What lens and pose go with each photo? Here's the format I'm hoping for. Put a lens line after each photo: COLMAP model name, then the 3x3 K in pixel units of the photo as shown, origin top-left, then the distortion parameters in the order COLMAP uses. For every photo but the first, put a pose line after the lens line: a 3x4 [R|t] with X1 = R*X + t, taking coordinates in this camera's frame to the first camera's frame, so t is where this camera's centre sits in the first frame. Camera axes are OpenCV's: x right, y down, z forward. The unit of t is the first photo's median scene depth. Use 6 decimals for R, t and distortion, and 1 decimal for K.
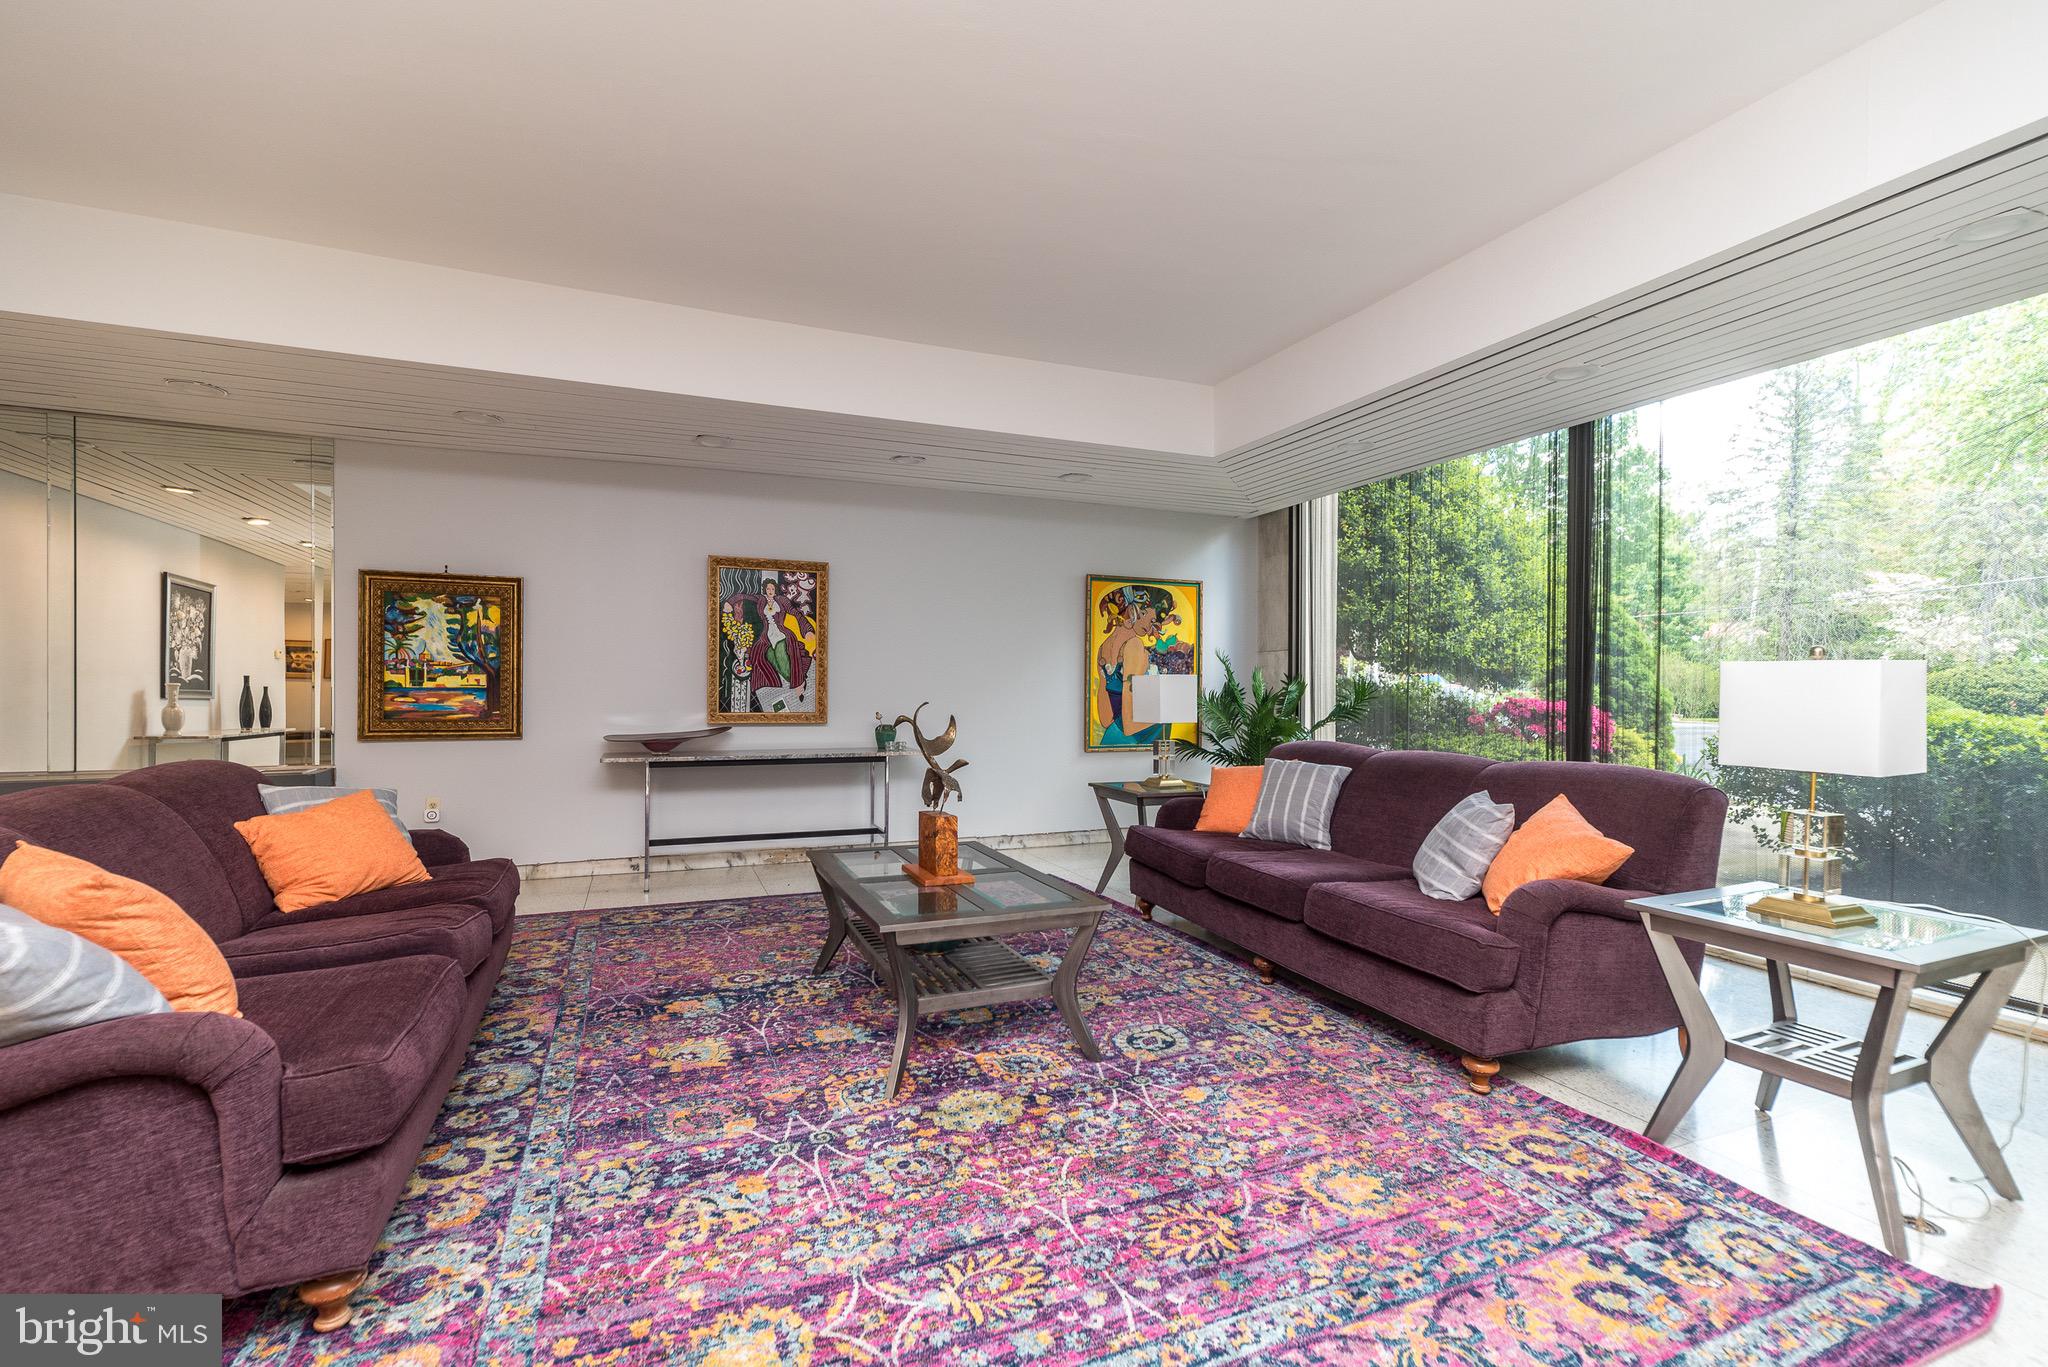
lens RADIAL K [[892.9, 0, 1030.2], [0, 892.9, 683.7], [0, 0, 1]] dist [0.005950, -0.000230]
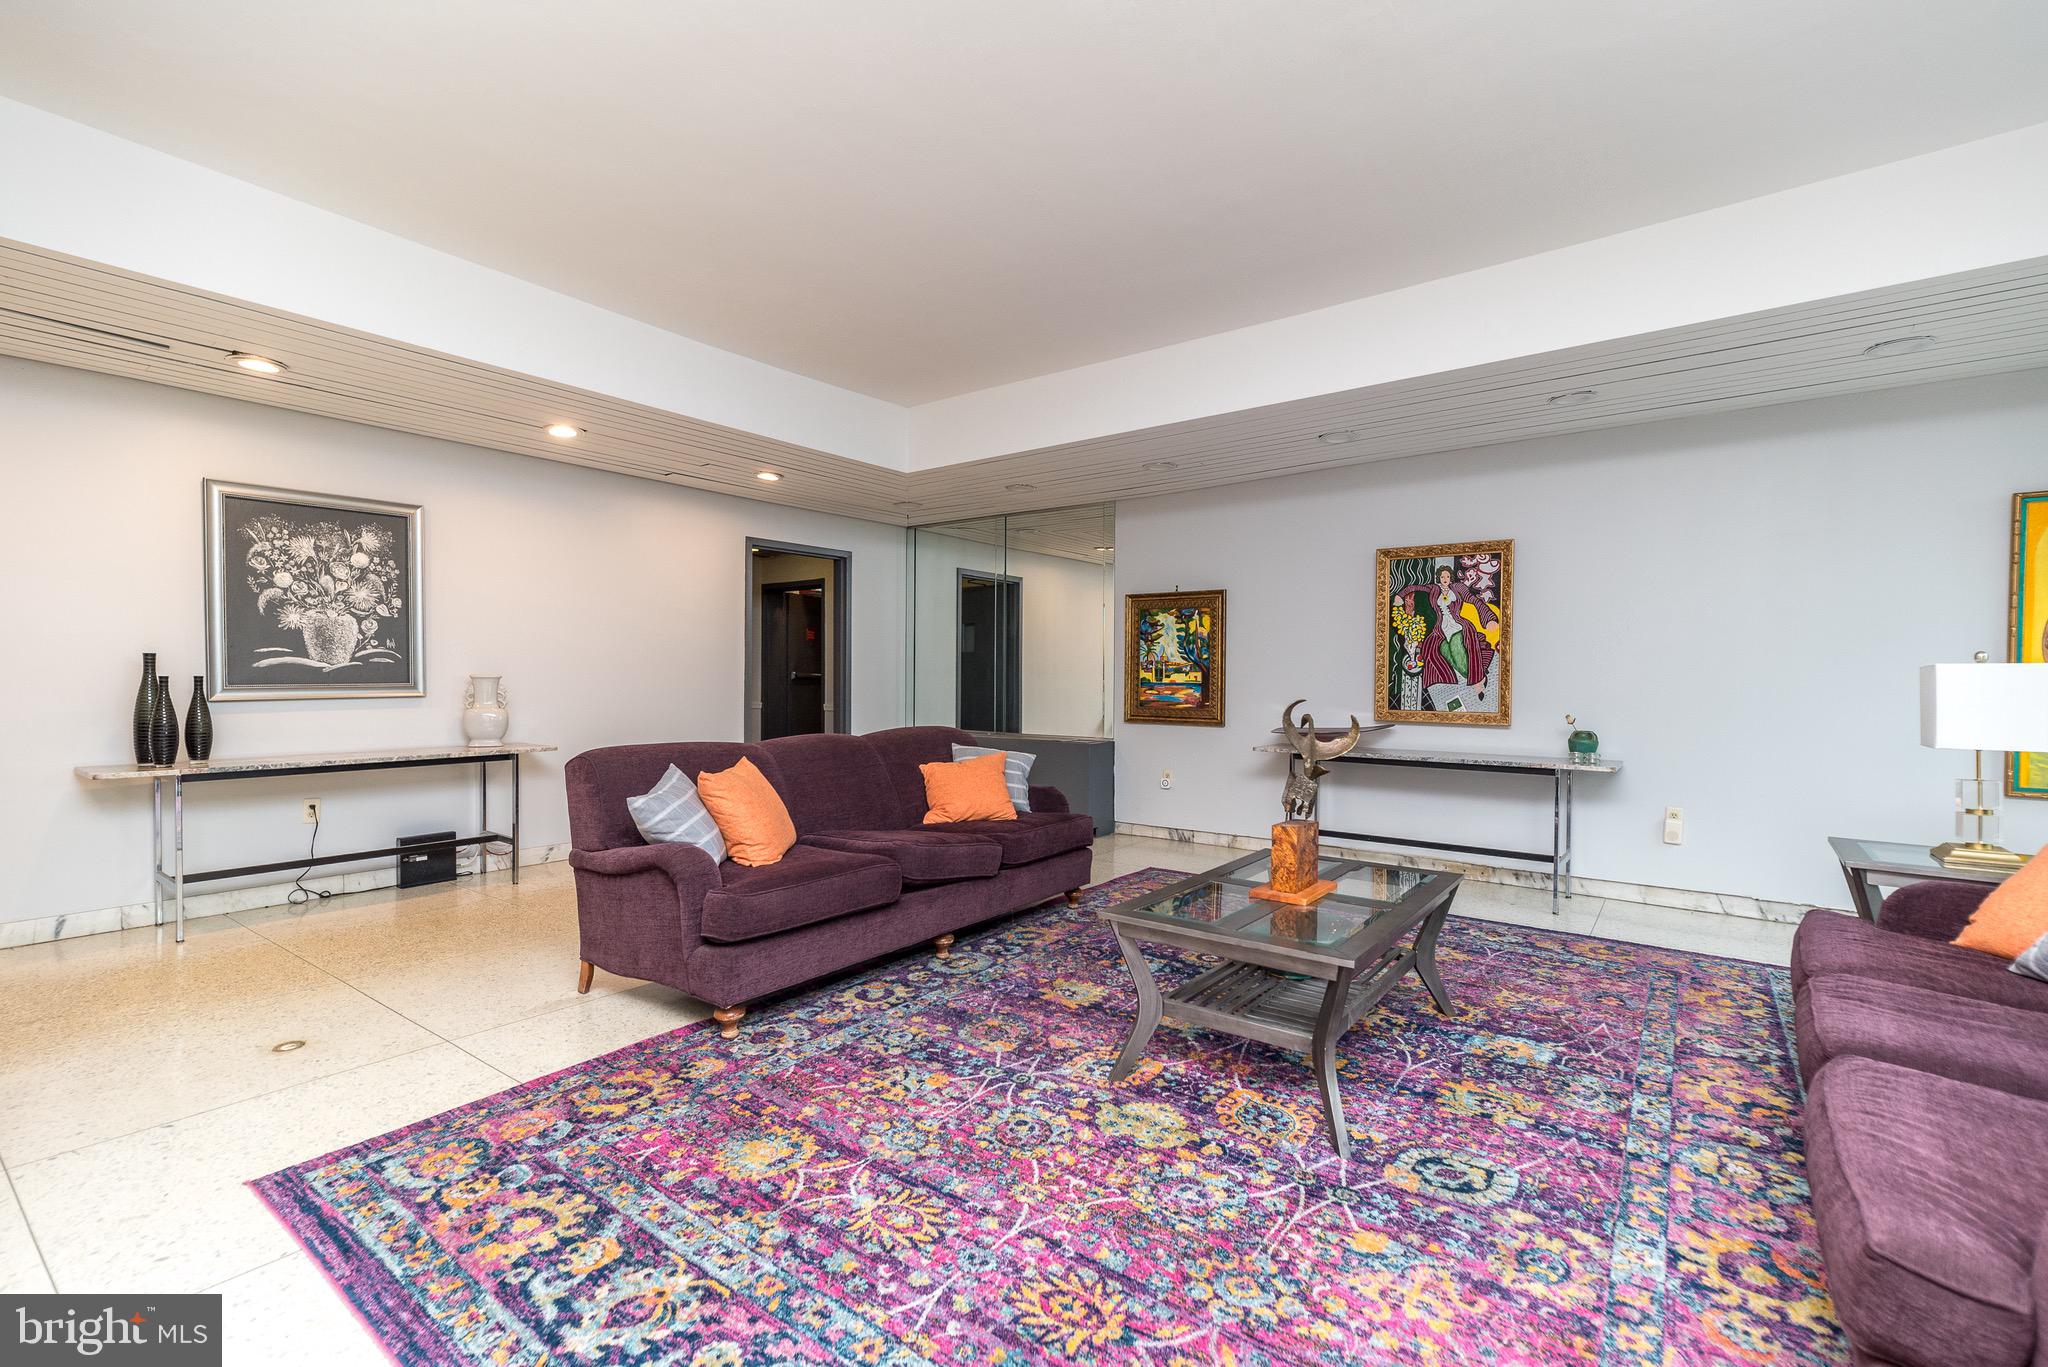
lens RADIAL K [[892.9, 0, 1029.2], [0, 892.9, 685.8], [0, 0, 1]] dist [0.005950, -0.000230]
pose [[0.503808, 0.006304, -0.863793, 0.539672], [-0.001807, 0.999979, 0.006244, 0.001859], [0.863814, -0.001585, 0.503808, 0.316690]]
